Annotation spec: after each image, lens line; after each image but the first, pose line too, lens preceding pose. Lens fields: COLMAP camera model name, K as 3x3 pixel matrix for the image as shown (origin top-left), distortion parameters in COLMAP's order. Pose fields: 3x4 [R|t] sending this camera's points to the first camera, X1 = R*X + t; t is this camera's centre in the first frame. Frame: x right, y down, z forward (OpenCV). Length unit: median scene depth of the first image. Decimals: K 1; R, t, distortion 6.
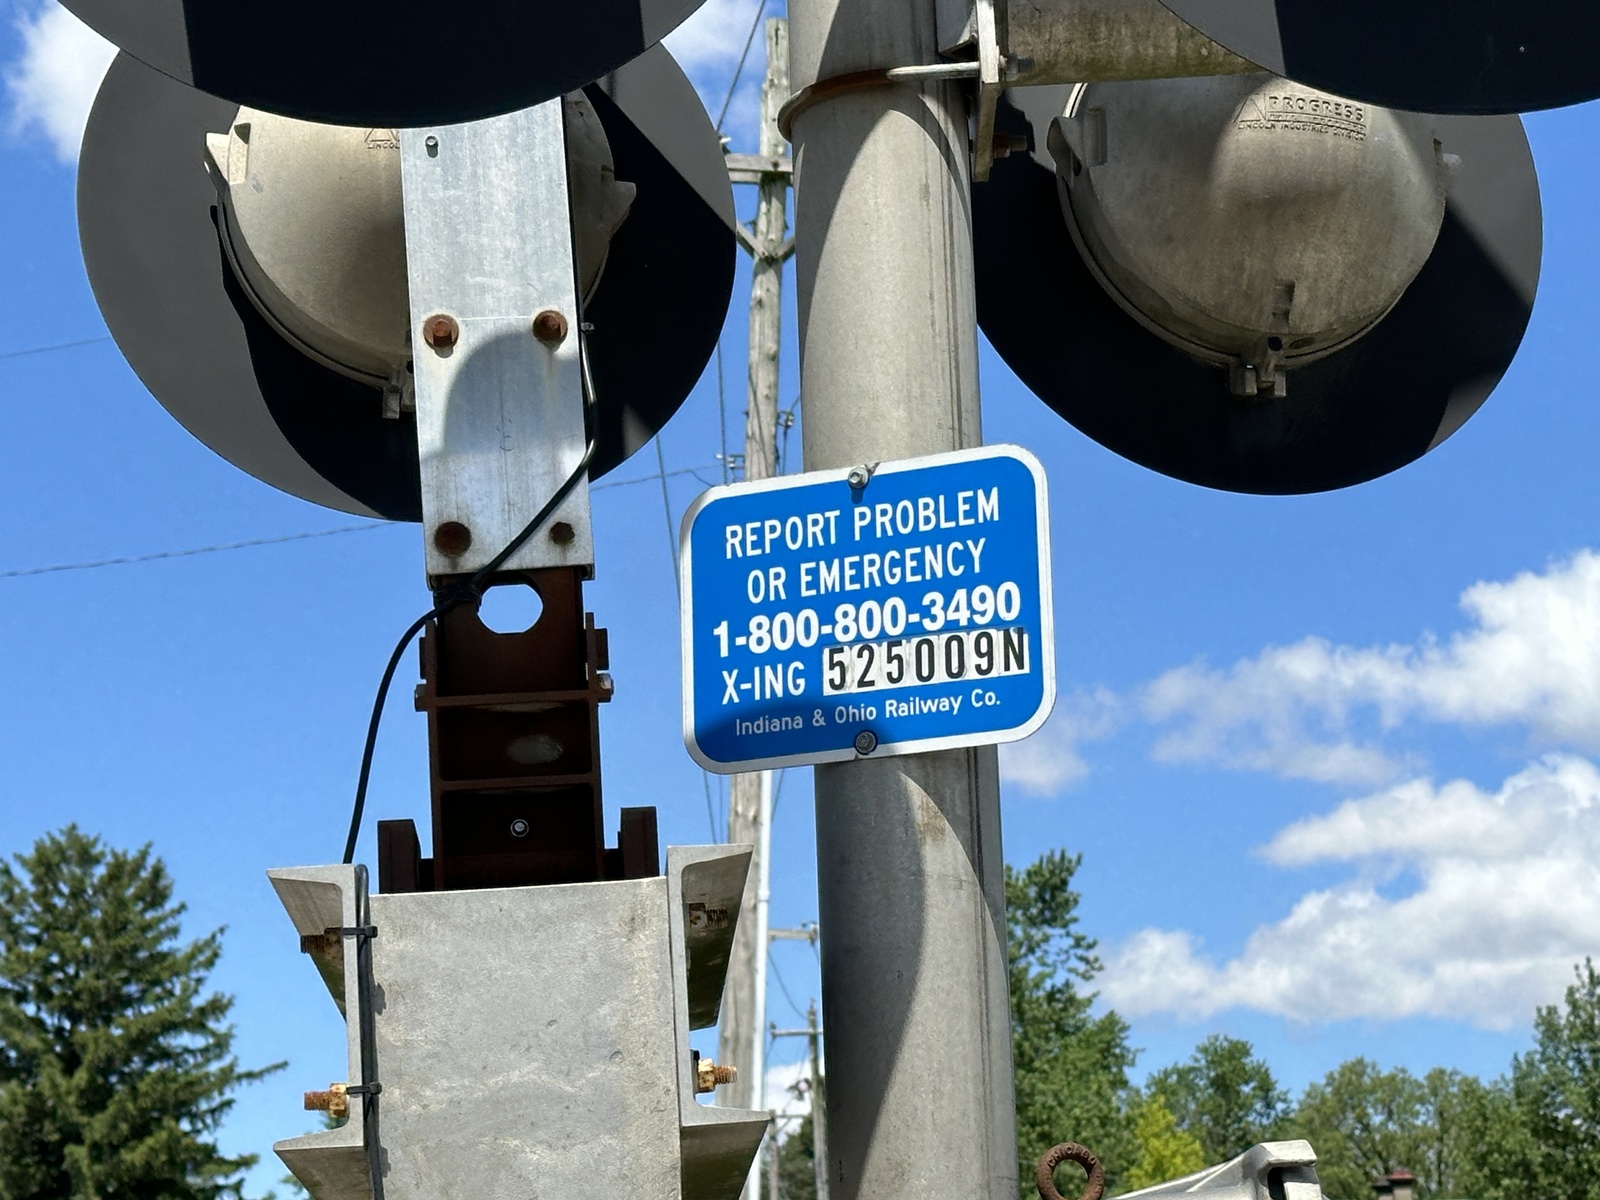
lens RADIAL K [[3631.9, 0, 801.5], [0, 3631.9, 554.8], [0, 0, 1]] dist [0.191455, 0.000000]
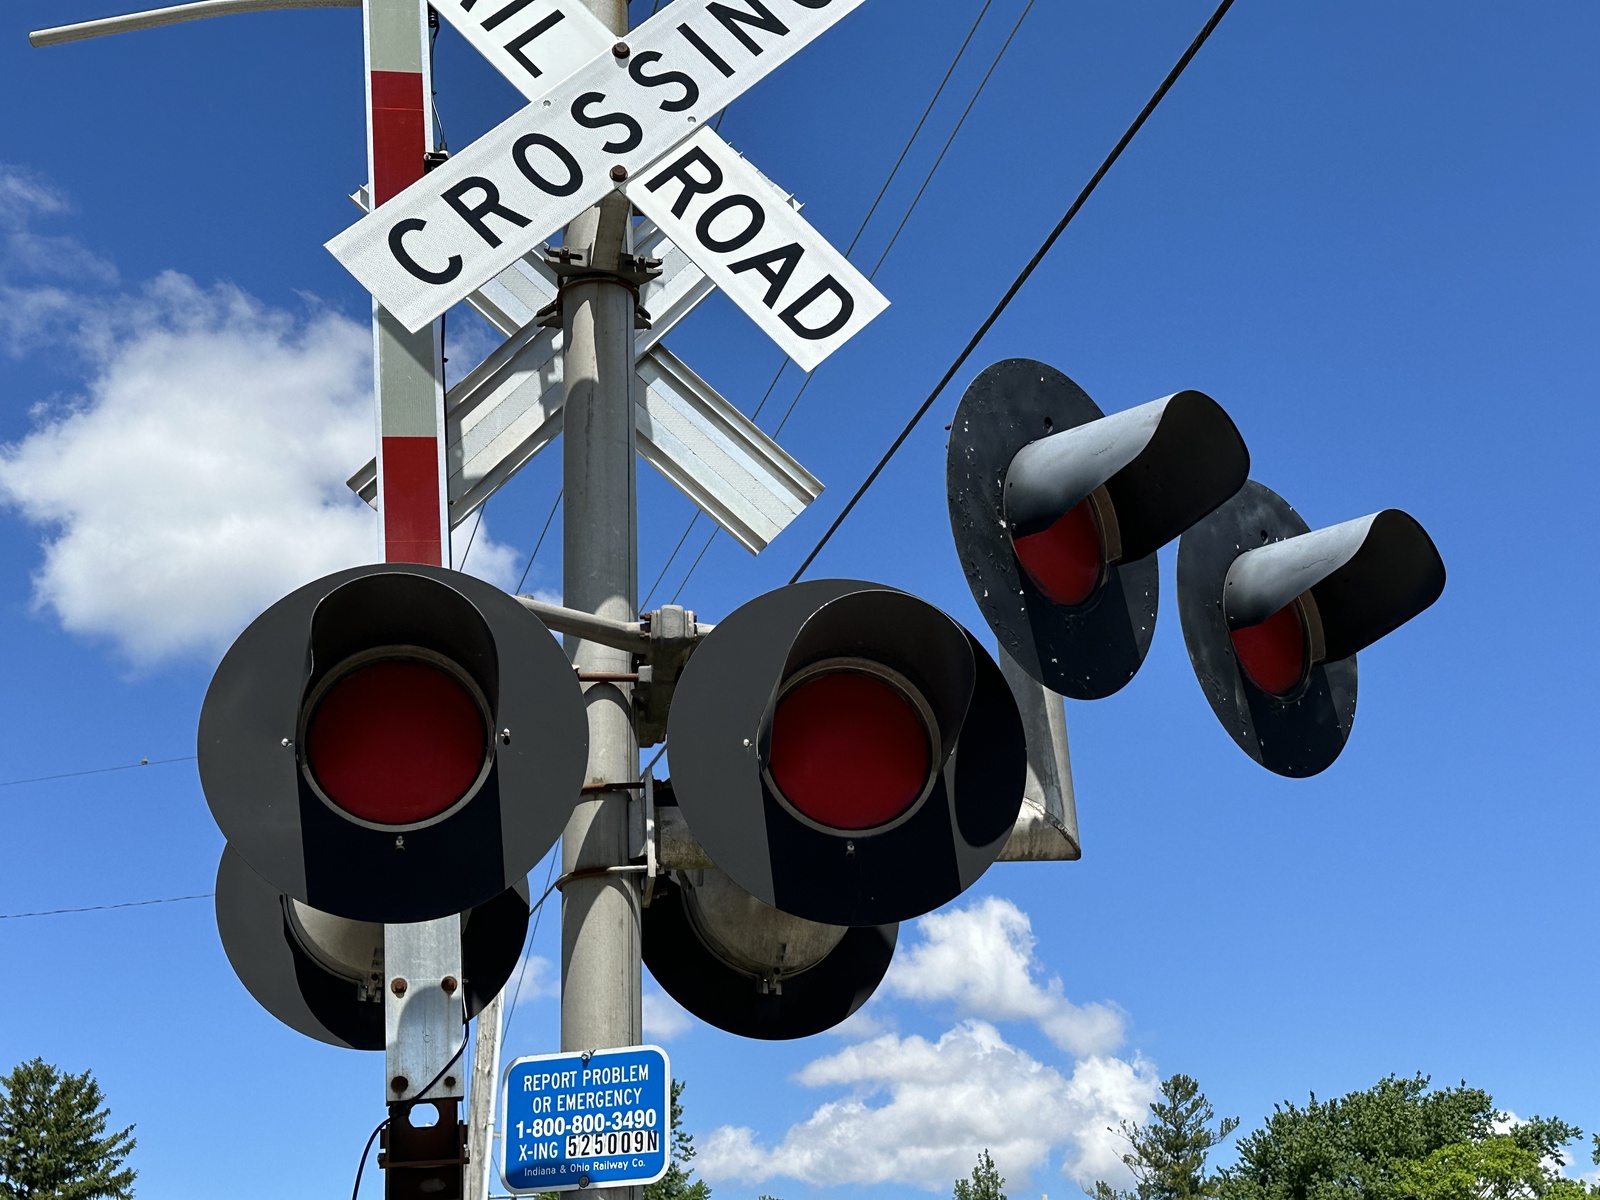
lens RADIAL K [[2204.8, 0, 817.1], [0, 2204.8, 604.5], [0, 0, 1]] dist [0.113701, 0.000000]
pose [[0.990863, 0.043635, 0.127621, -0.028178], [-0.027055, 0.991292, -0.128876, -0.118652], [-0.132133, 0.124245, 0.983414, -0.376524]]
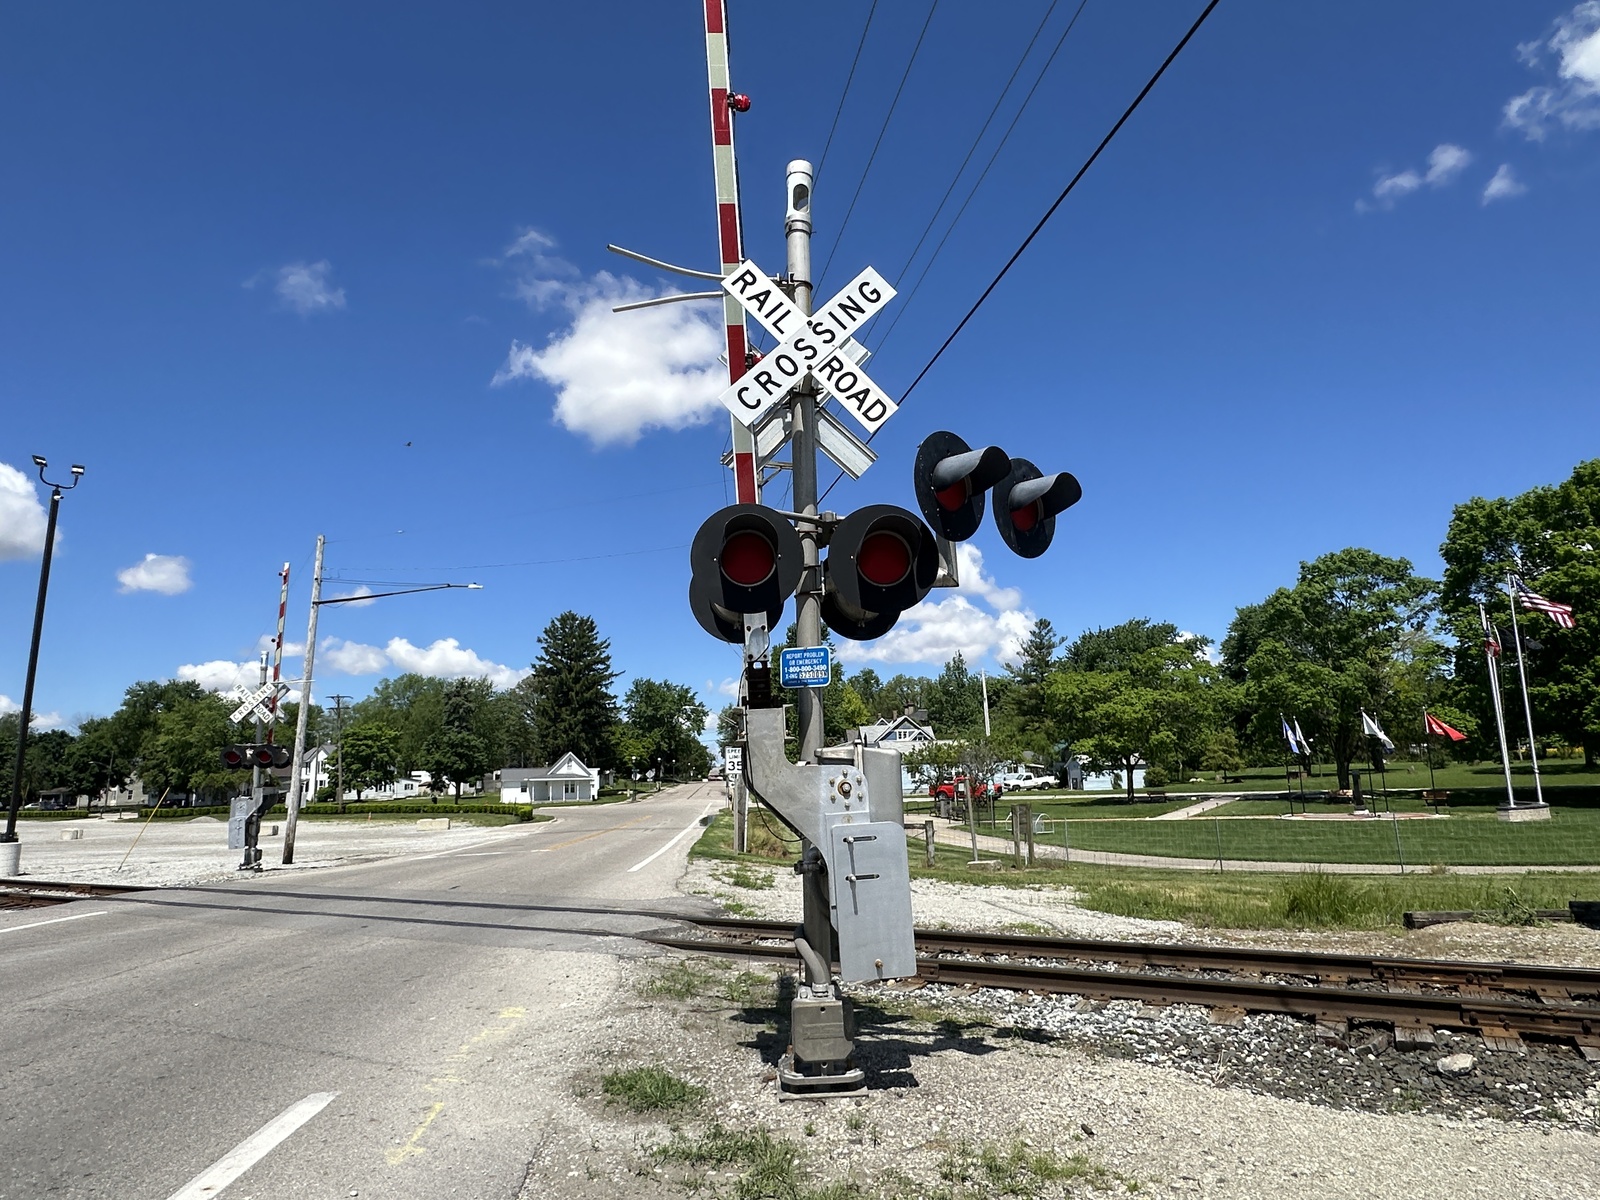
lens RADIAL K [[968.6, 0, 812.2], [0, 968.6, 607.1], [0, 0, 1]] dist [-0.005722, 0.001613]
pose [[0.998285, 0.017648, 0.055813, -0.077096], [-0.021588, 0.997257, 0.070804, -0.234500], [-0.054410, -0.071887, 0.995928, -0.918002]]
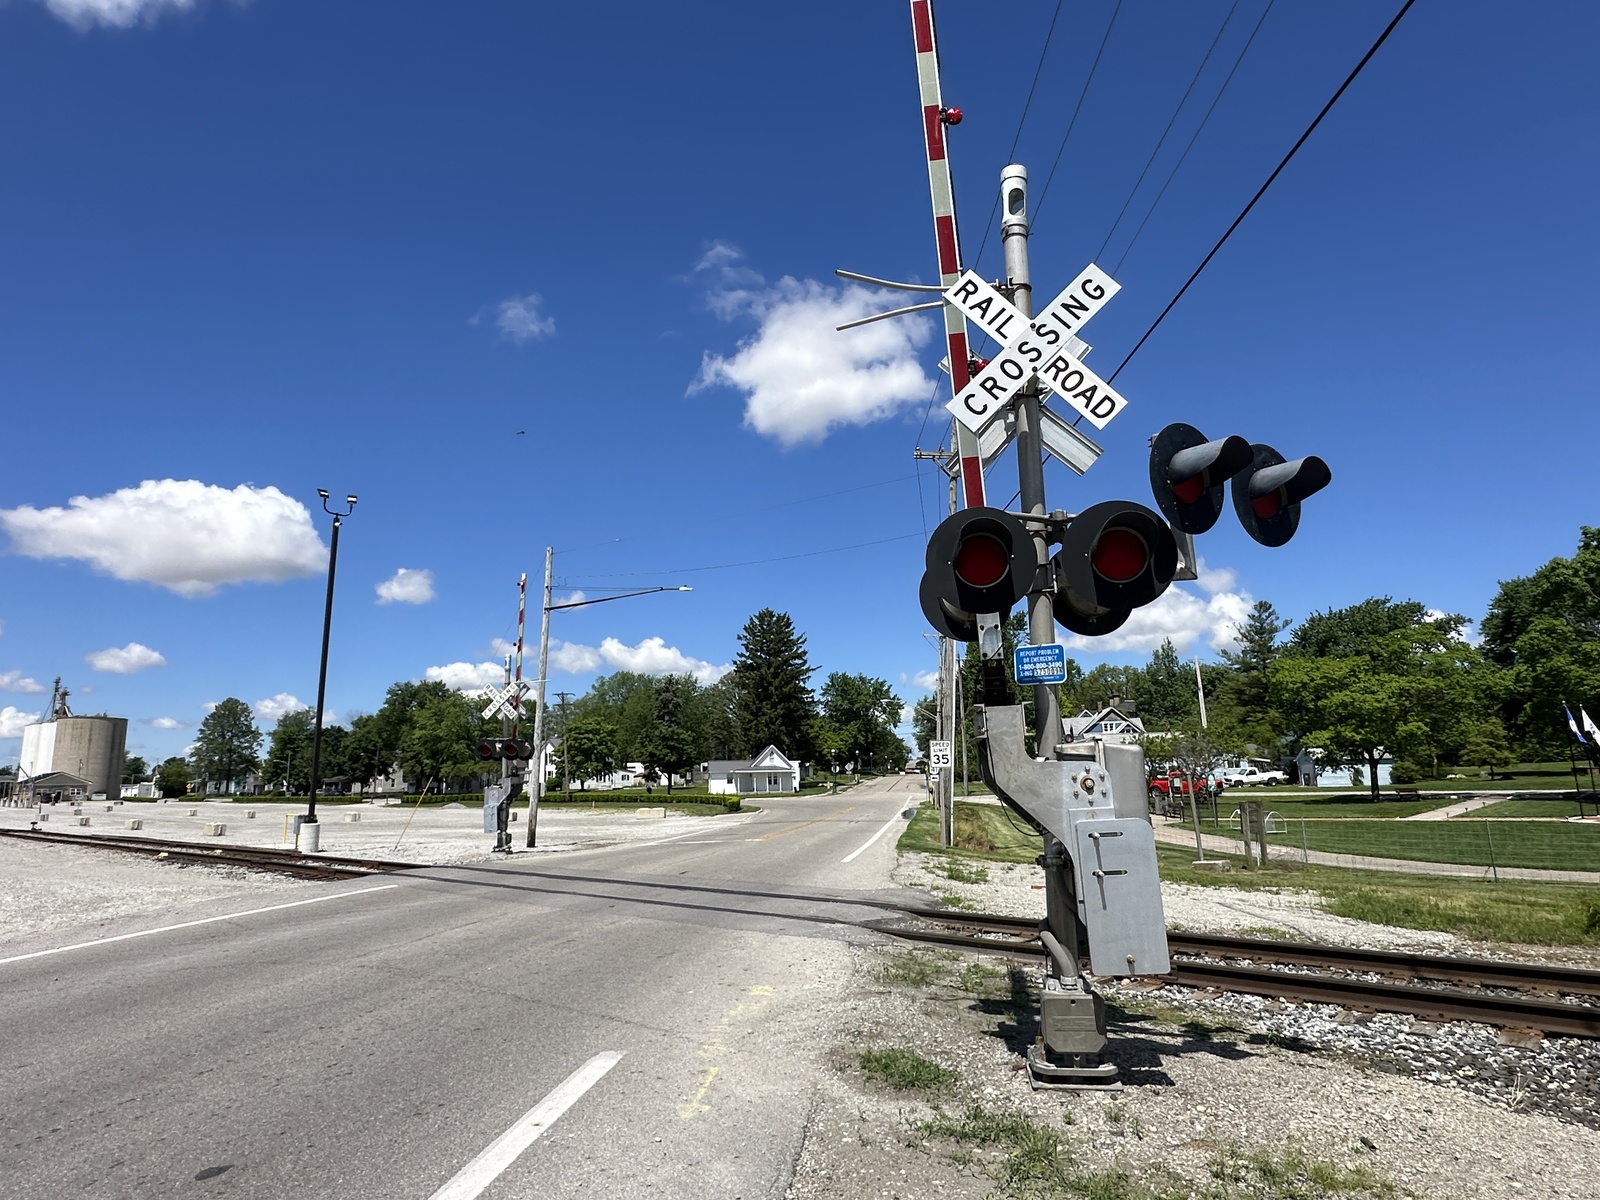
lens RADIAL K [[968.6, 0, 788.3], [0, 968.6, 598.6], [0, 0, 1]] dist [-0.005722, 0.001613]
pose [[0.986376, -0.015091, -0.163815, -0.158504], [0.026712, 0.997261, 0.068970, -0.259072], [0.162326, -0.072407, 0.984077, -1.002664]]
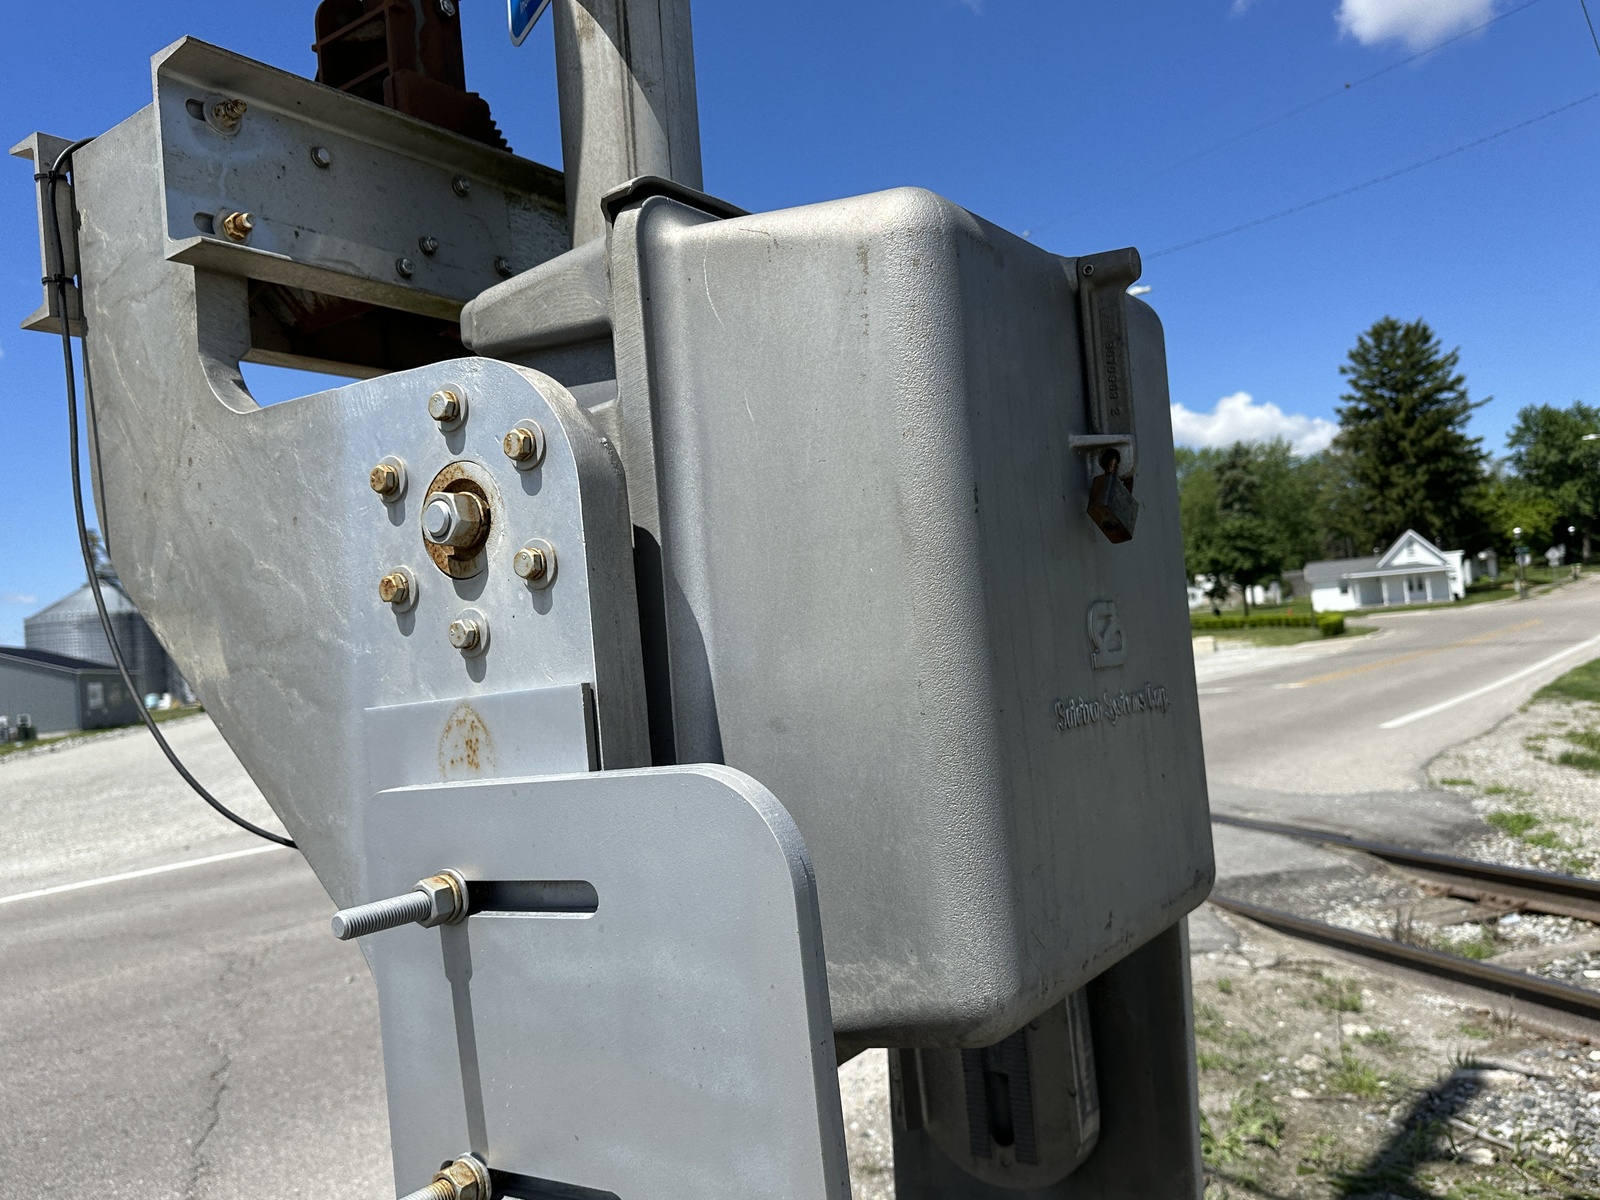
lens RADIAL K [[1308.0, 0, 759.0], [0, 1308.0, 612.6], [0, 0, 1]] dist [-0.006626, -0.018082]
pose [[0.782287, -0.045136, -0.621281, 0.330316], [0.209470, 0.958351, 0.194131, 0.177737], [0.586643, -0.282005, 0.759160, 0.554338]]
